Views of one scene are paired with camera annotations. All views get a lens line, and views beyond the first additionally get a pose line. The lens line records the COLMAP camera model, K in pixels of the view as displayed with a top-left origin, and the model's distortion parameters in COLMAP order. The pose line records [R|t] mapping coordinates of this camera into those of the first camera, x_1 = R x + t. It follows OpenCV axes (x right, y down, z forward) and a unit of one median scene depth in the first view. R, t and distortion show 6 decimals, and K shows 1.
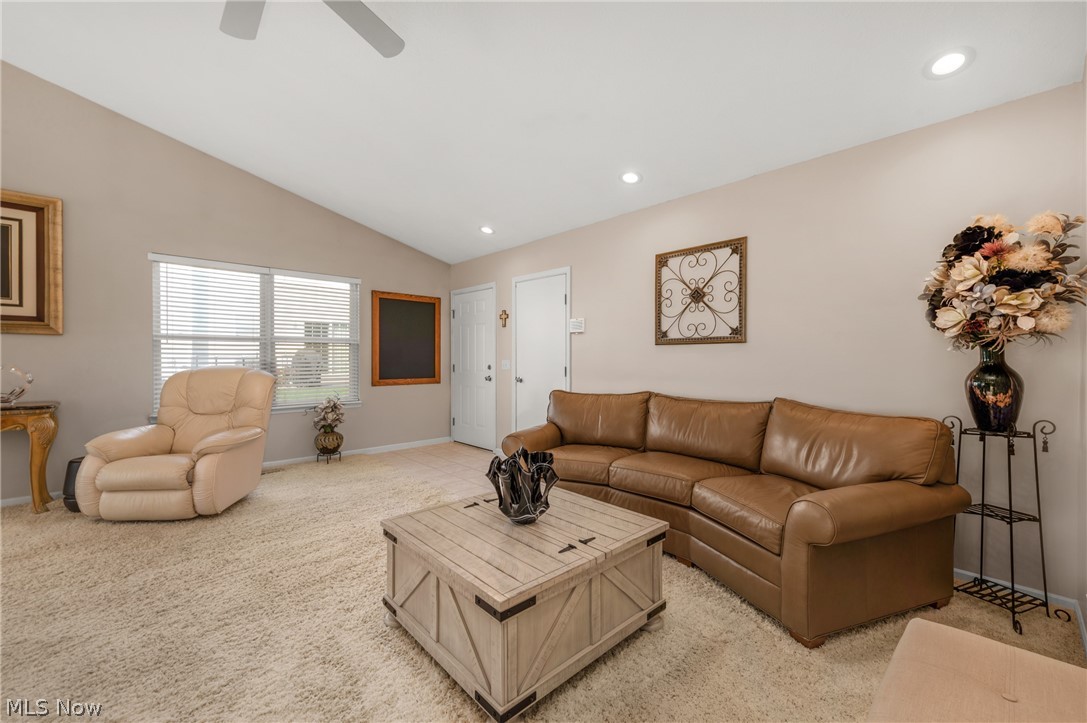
lens RADIAL K [[424.2, 0, 542.6], [0, 424.2, 361.5], [0, 0, 1]] dist [0.007280, -0.000428]
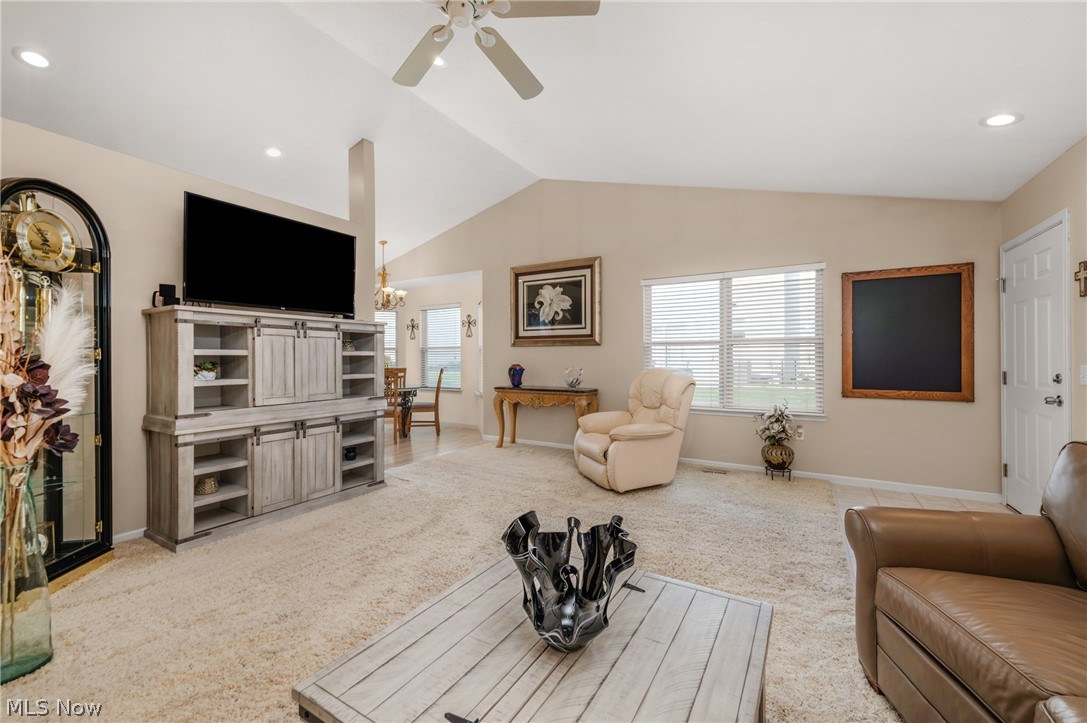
lens RADIAL K [[424.2, 0, 572.4], [0, 424.2, 358.6], [0, 0, 1]] dist [0.007280, -0.000428]
pose [[0.311799, -0.003050, -0.950143, 0.199965], [-0.007618, 0.999955, -0.005709, -0.003733], [0.950118, 0.009018, 0.311762, 0.316352]]
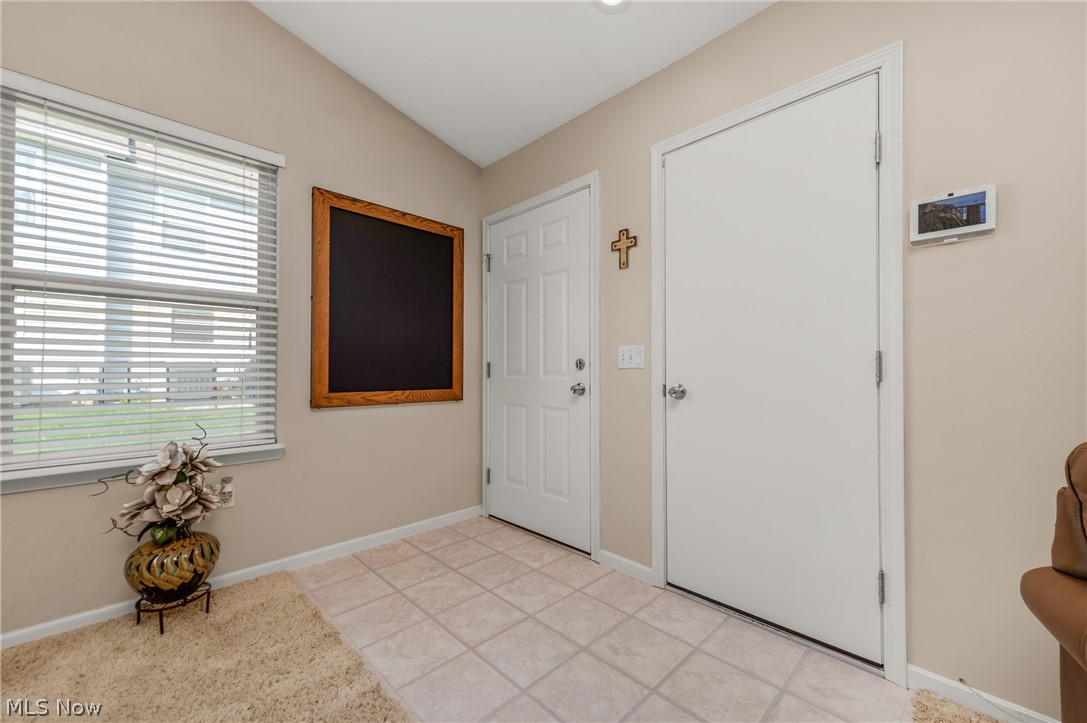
lens RADIAL K [[424.2, 0, 551.1], [0, 424.2, 366.0], [0, 0, 1]] dist [0.007280, -0.000428]
pose [[0.999317, -0.000446, 0.036960, -0.190636], [0.001246, 0.999765, -0.021636, 0.027540], [-0.036942, 0.021667, 0.999082, 0.610694]]
